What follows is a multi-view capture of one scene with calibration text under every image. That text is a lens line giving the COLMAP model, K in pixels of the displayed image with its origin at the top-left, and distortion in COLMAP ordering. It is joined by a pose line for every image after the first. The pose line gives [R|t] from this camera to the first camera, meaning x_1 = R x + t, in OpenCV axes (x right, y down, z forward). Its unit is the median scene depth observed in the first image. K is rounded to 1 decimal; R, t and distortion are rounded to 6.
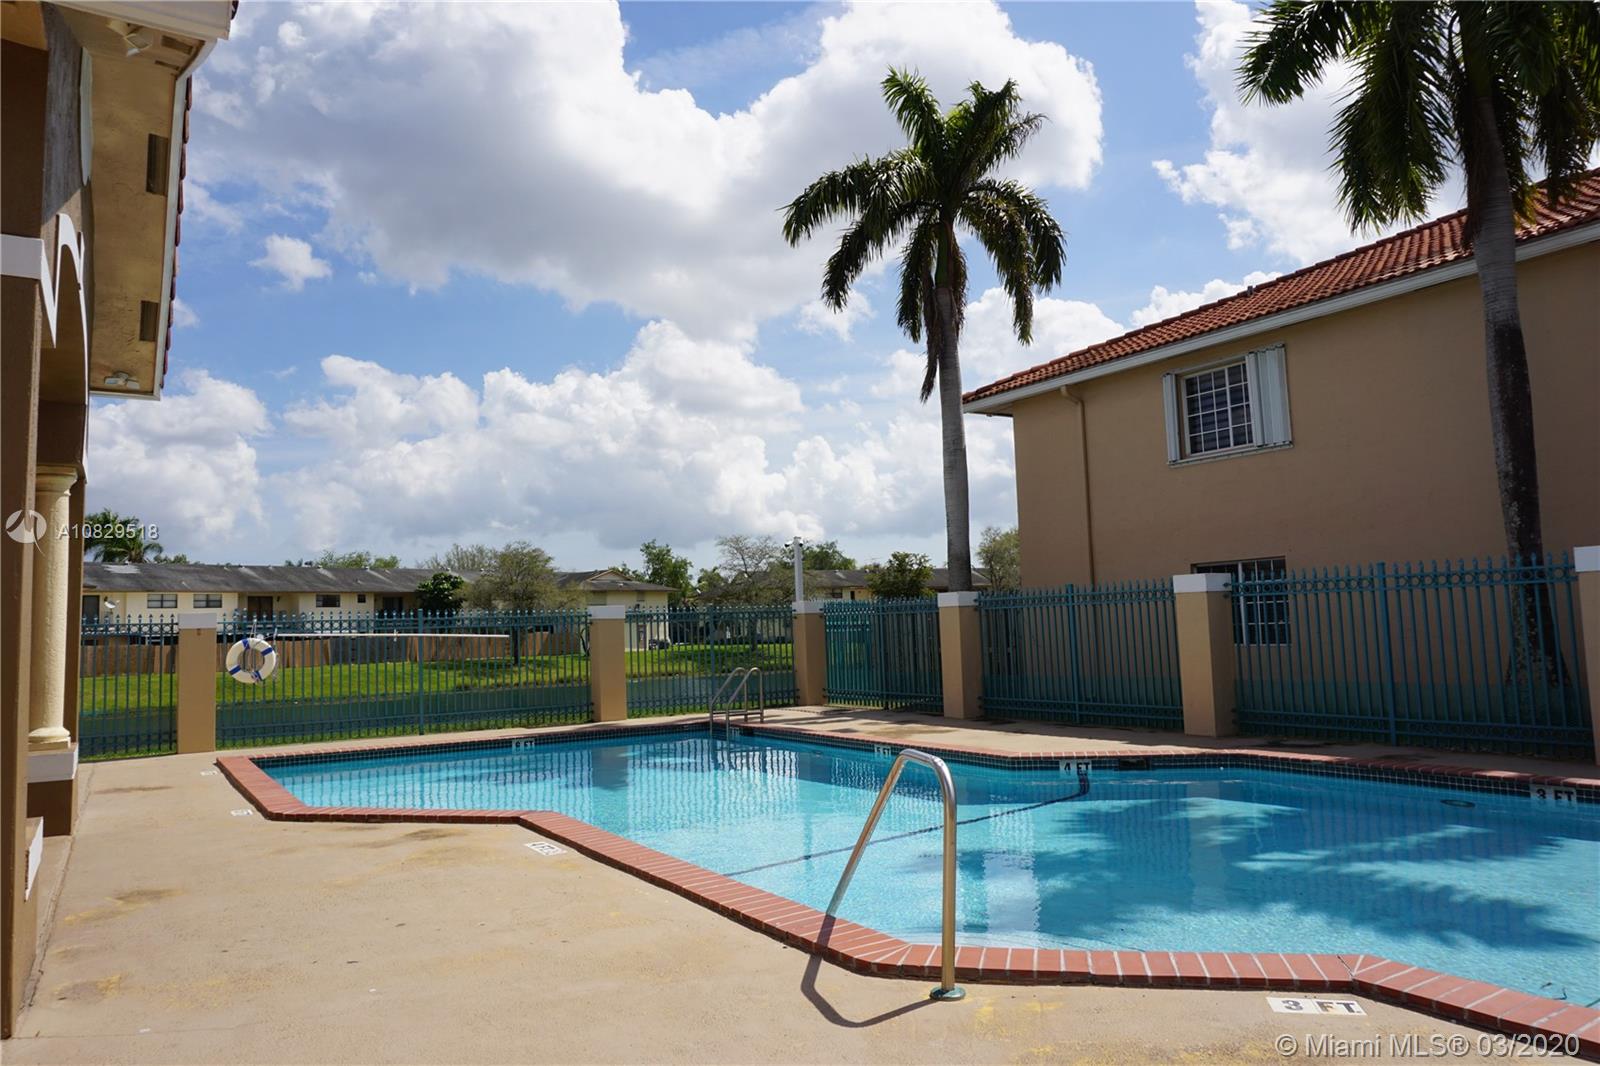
lens RADIAL K [[1064.6, 0, 803.8], [0, 1064.6, 524.1], [0, 0, 1]] dist [-0.039265, 0.003335]
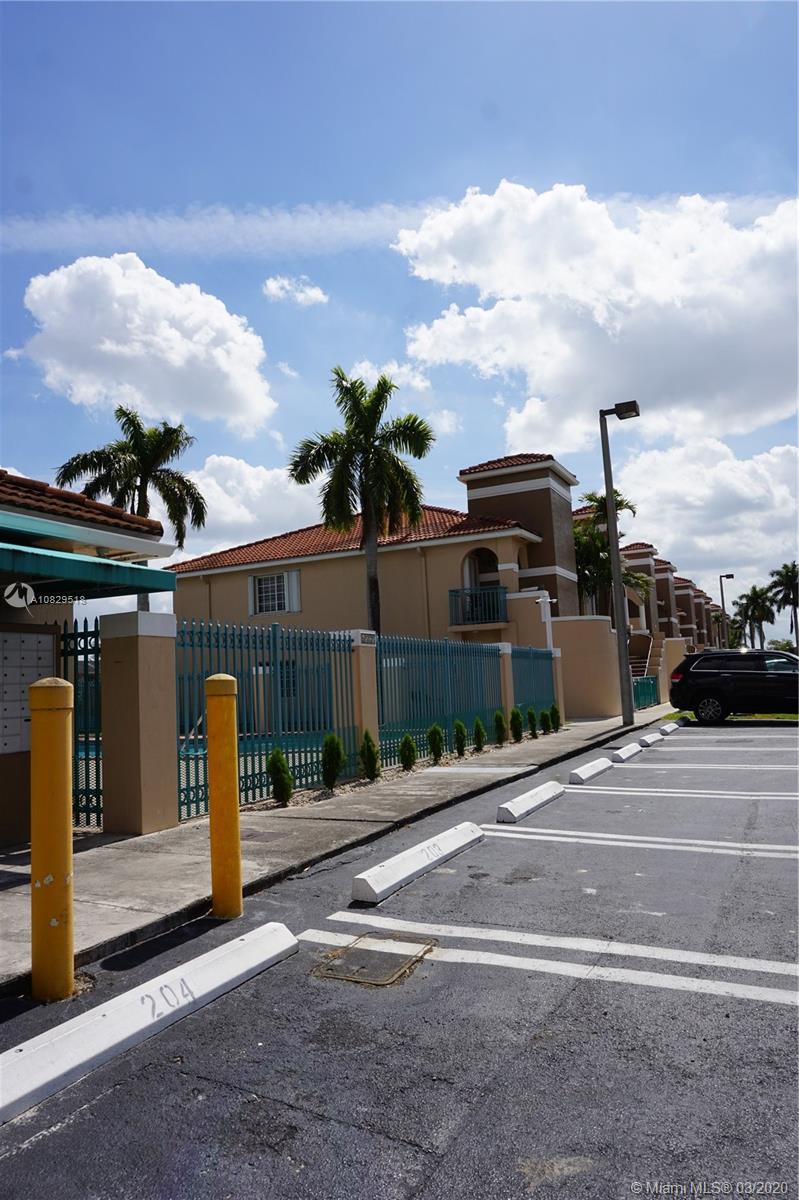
lens RADIAL K [[798.5, 0, 395.9], [0, 798.5, 601.0], [0, 0, 1]] dist [-0.039265, 0.003335]
pose [[0.854097, 0.046760, 0.518008, -0.053116], [-0.030639, 0.998744, -0.039638, -0.006433], [-0.519211, 0.017984, 0.854457, -0.119970]]
